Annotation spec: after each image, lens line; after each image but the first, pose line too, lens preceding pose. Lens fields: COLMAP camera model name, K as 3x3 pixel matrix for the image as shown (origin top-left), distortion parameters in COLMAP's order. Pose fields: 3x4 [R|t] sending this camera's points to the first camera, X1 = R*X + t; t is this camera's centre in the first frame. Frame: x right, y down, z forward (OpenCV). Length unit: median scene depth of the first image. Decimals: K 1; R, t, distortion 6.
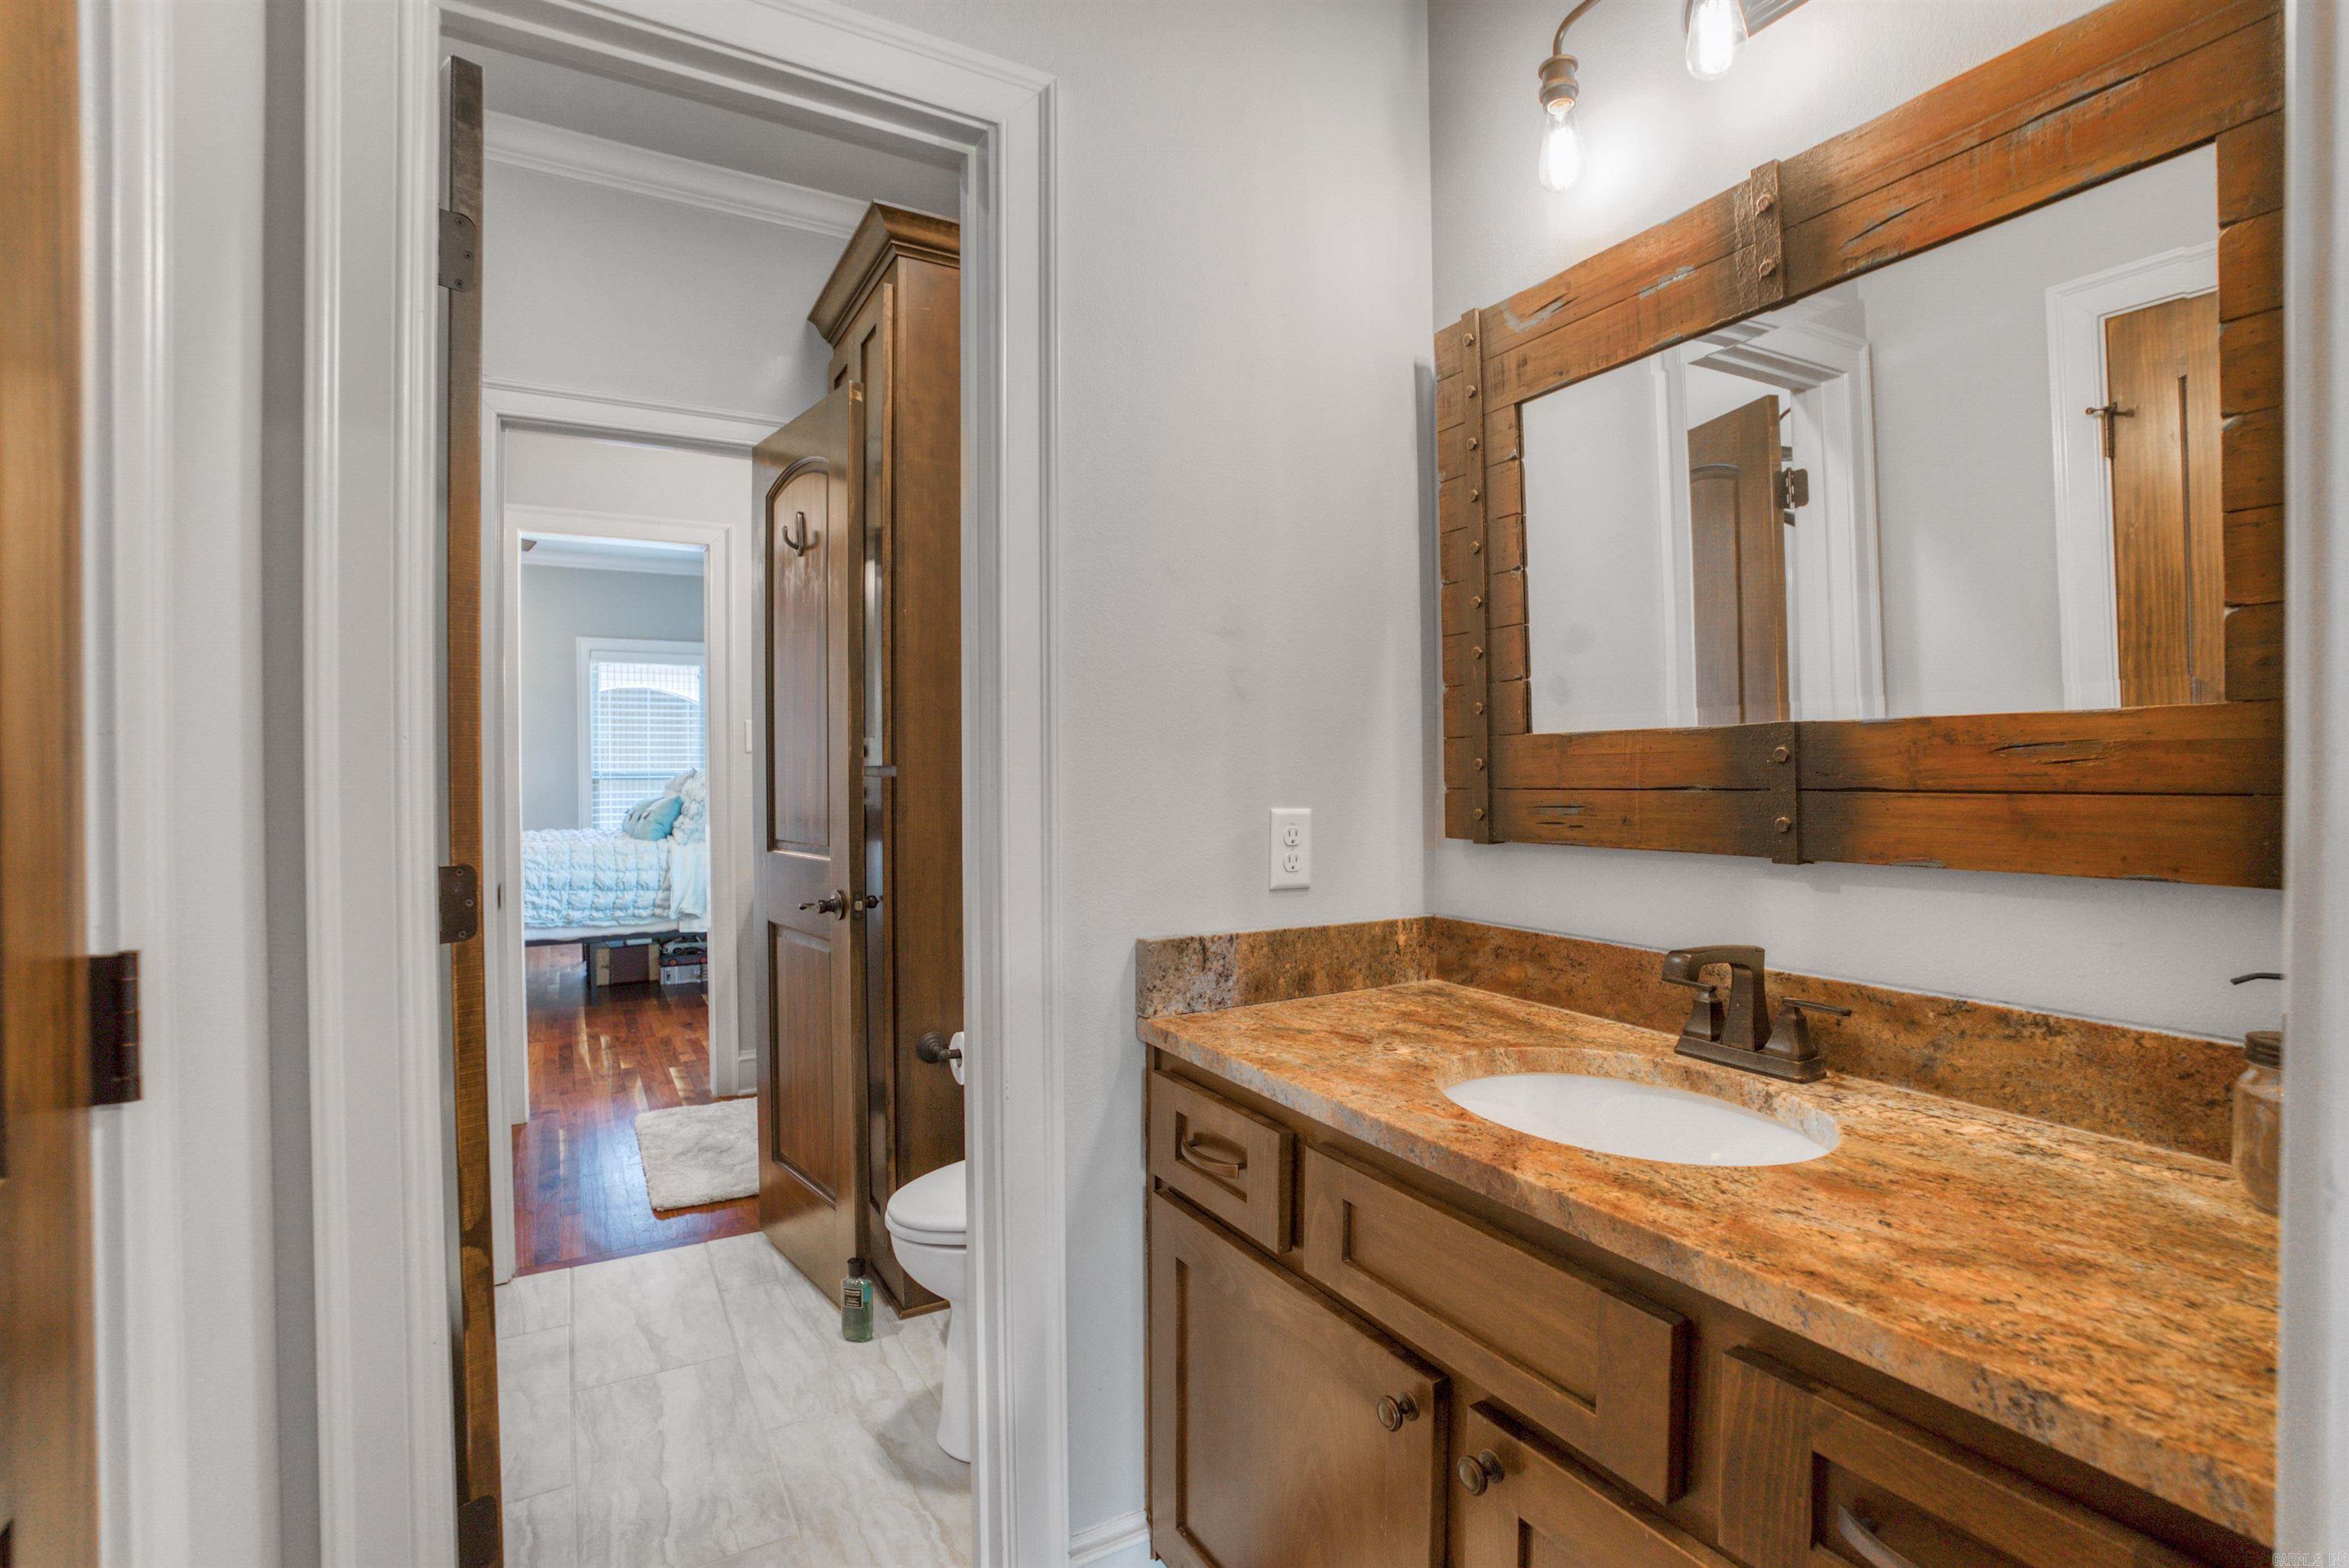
lens RADIAL K [[1094.9, 0, 1173.6], [0, 1094.9, 770.2], [0, 0, 1]] dist [-0.032494, 0.008057]
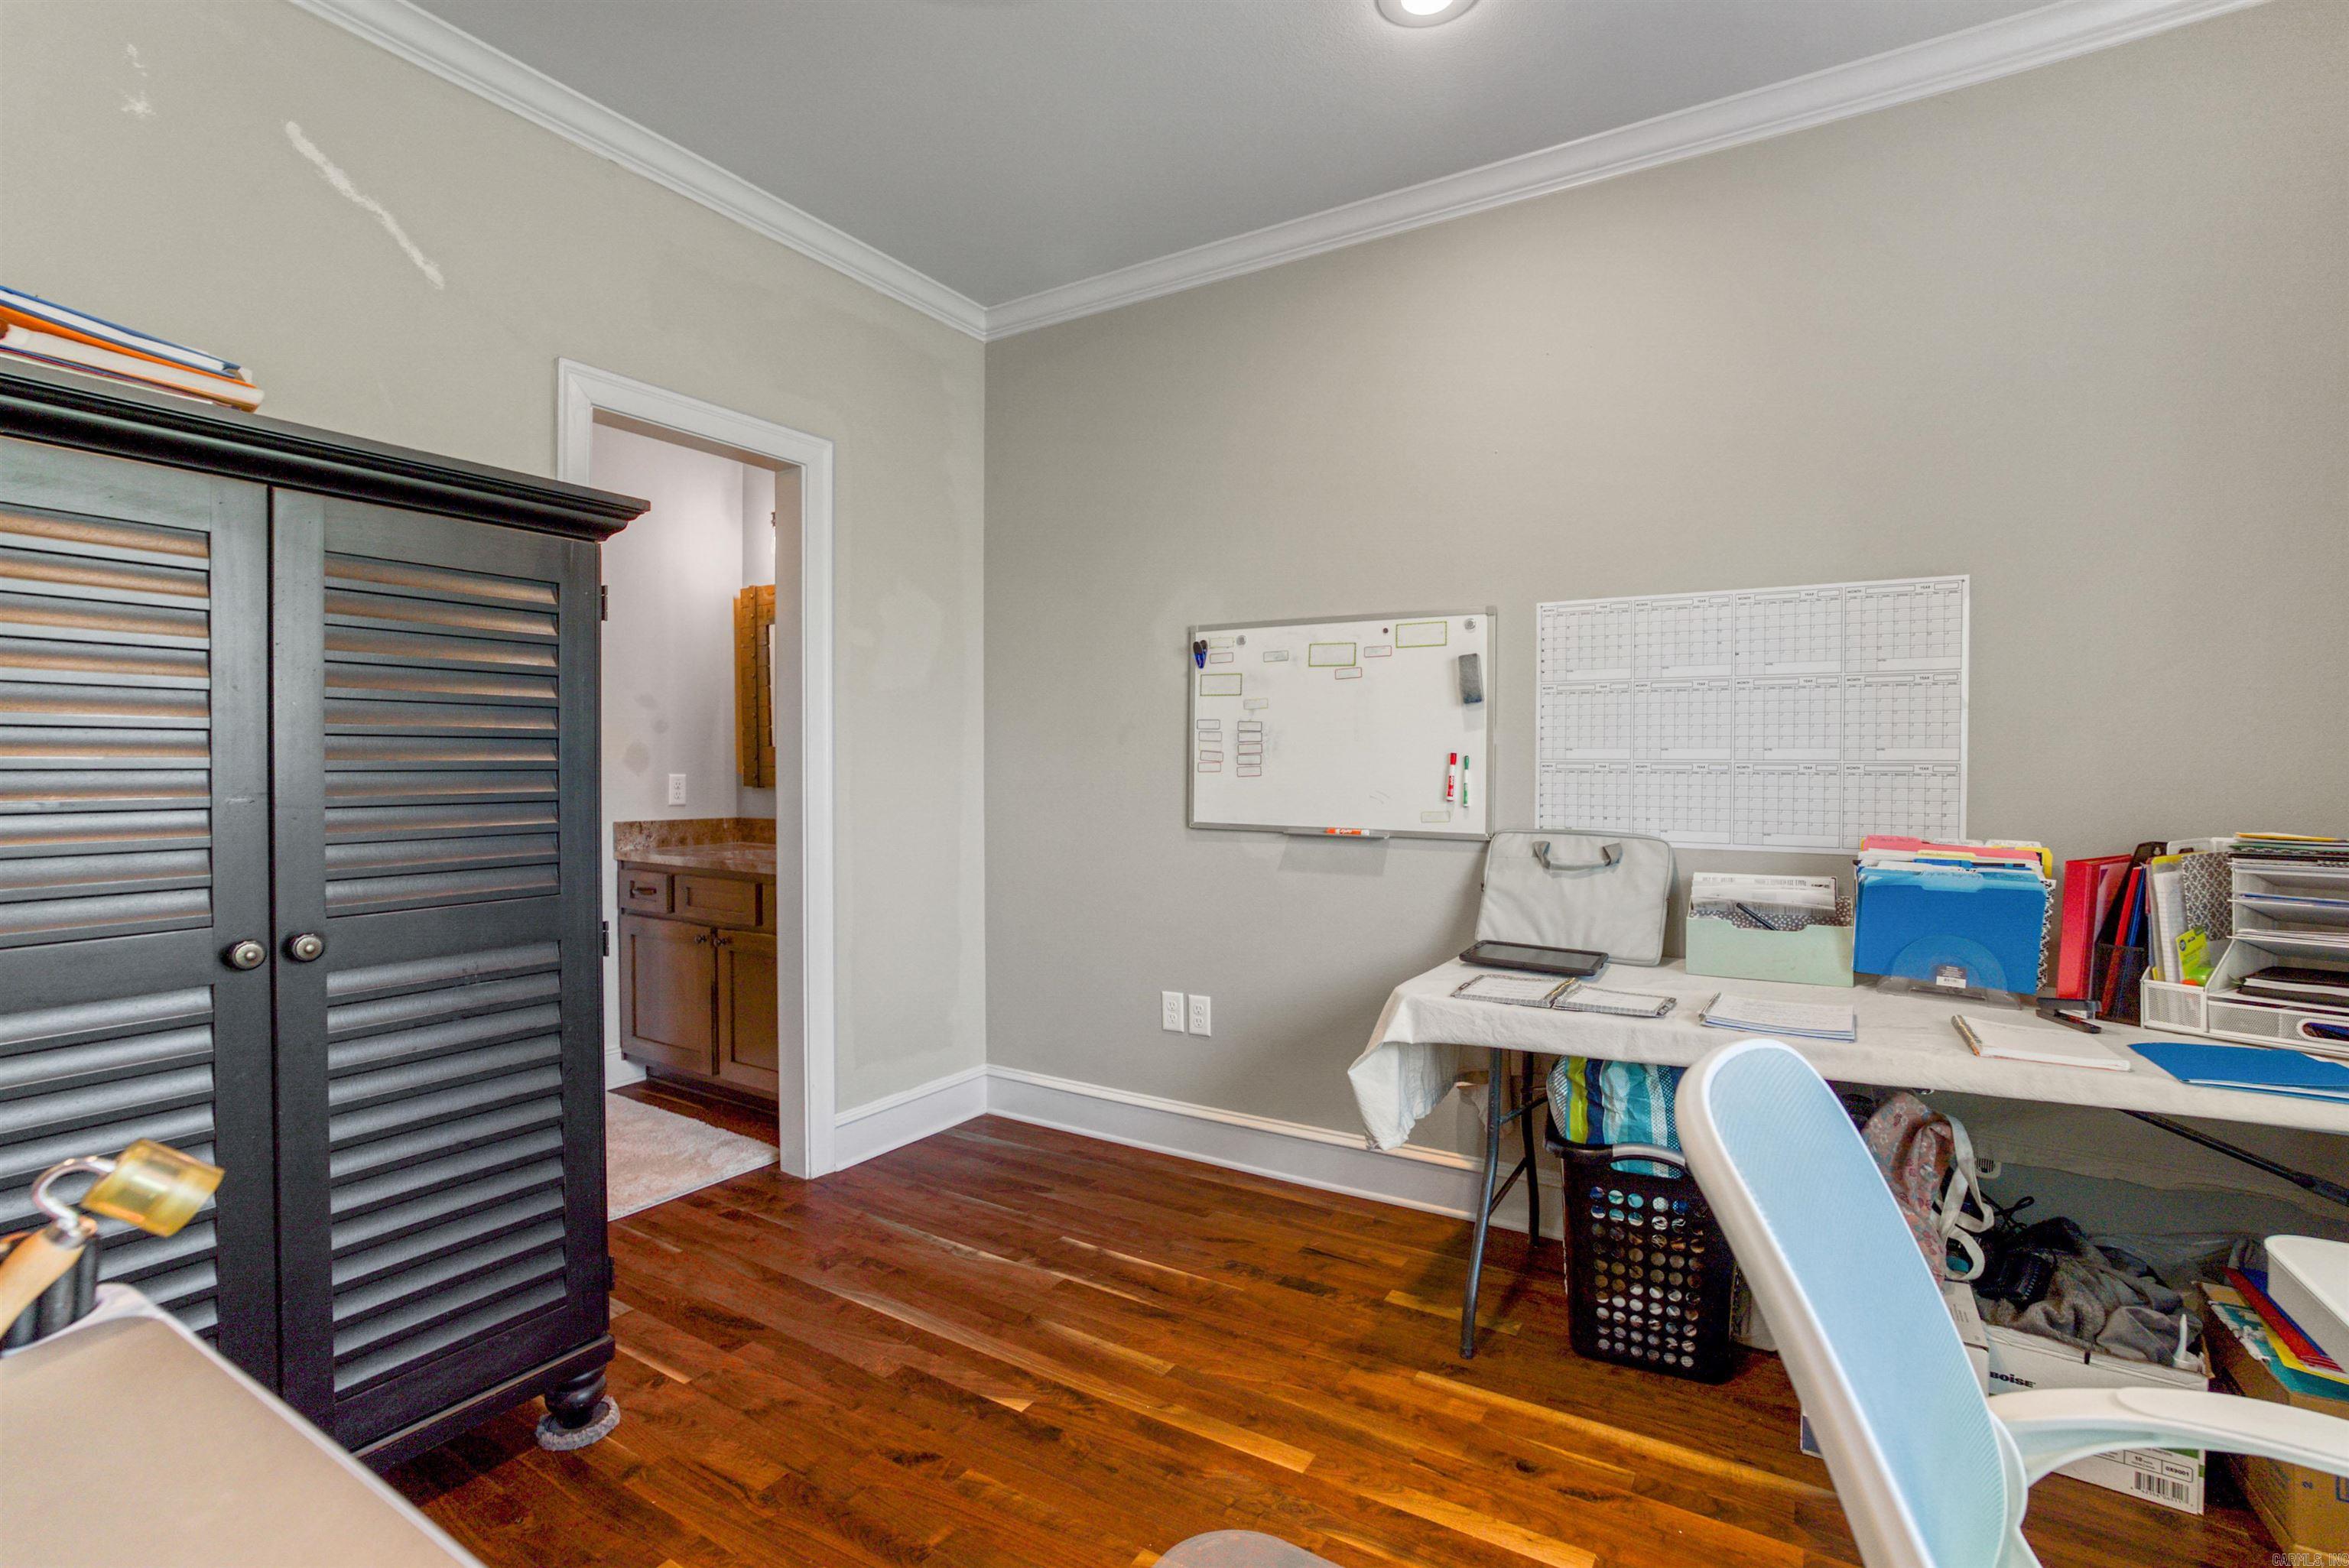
lens RADIAL K [[1094.9, 0, 1183.7], [0, 1094.9, 779.6], [0, 0, 1]] dist [-0.032494, 0.008057]
pose [[0.885335, -0.004048, 0.464936, -0.032291], [0.001411, 0.999981, 0.006018, 0.033809], [-0.464951, -0.004672, 0.885324, -1.965189]]
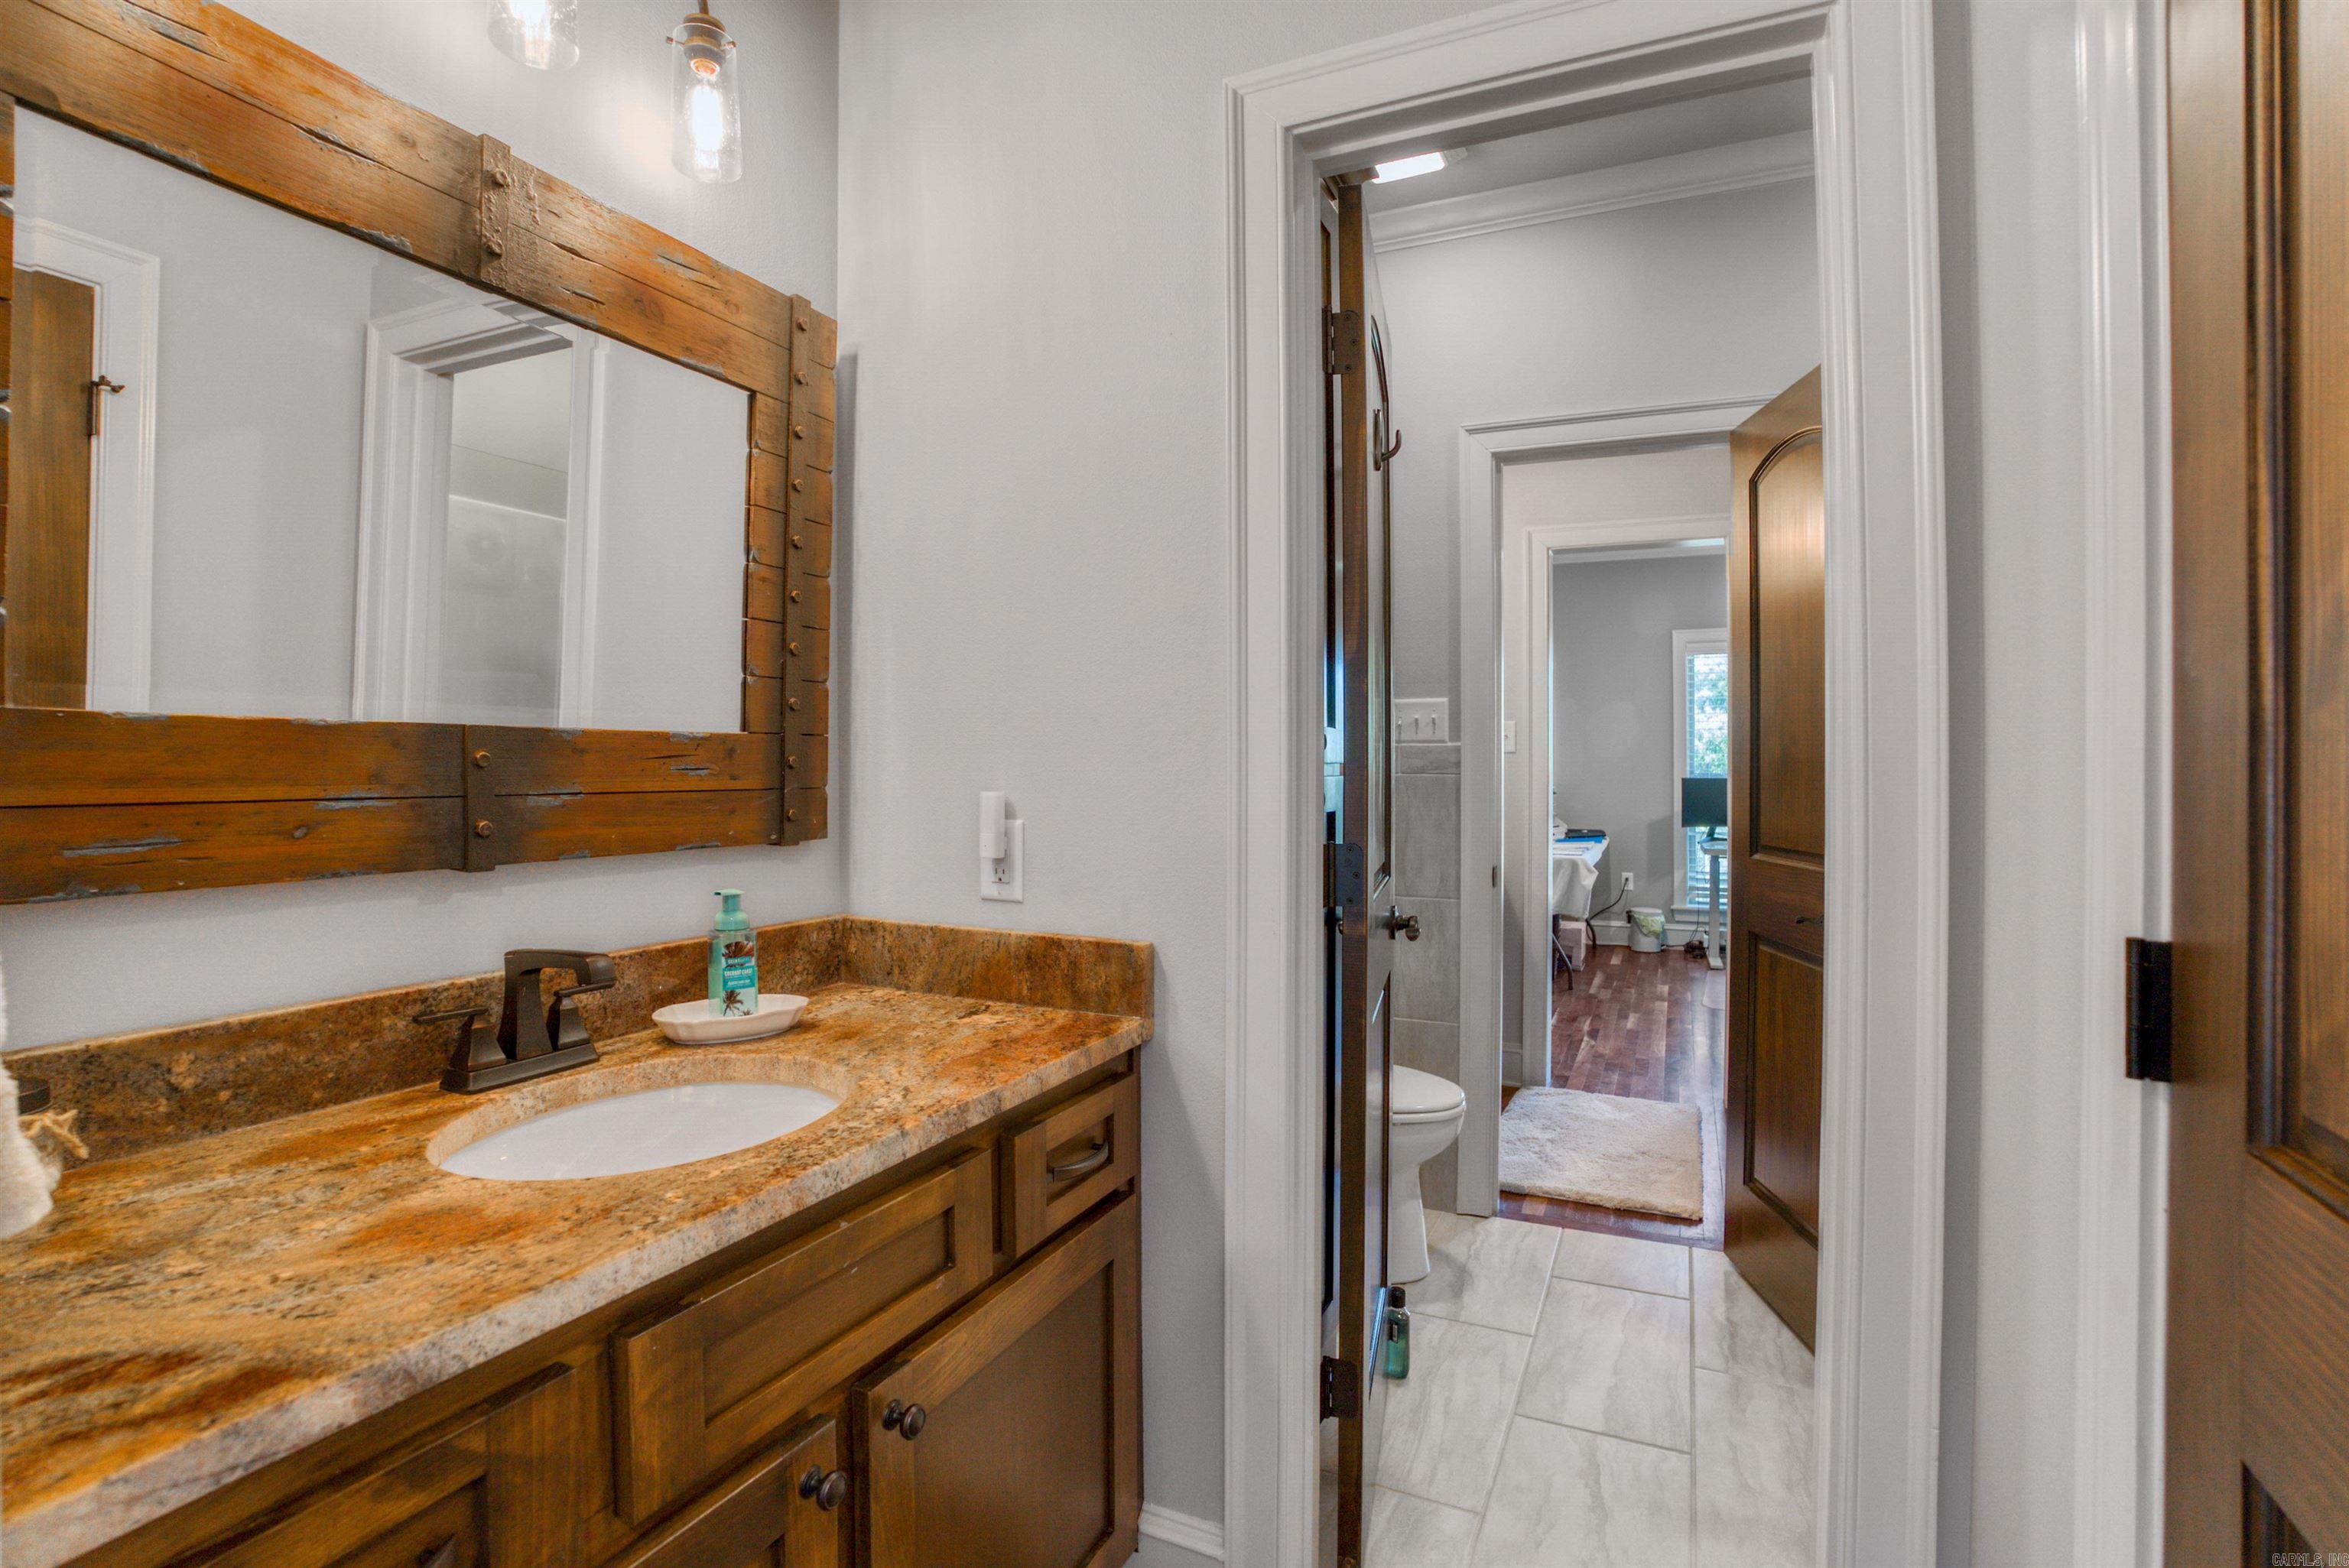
lens RADIAL K [[1094.9, 0, 1179.2], [0, 1094.9, 772.6], [0, 0, 1]] dist [-0.032494, 0.008057]
pose [[-0.565505, -0.004060, 0.824735, -0.652326], [0.000277, 0.999987, 0.005113, -0.008942], [-0.824745, 0.003120, -0.565497, 1.145688]]
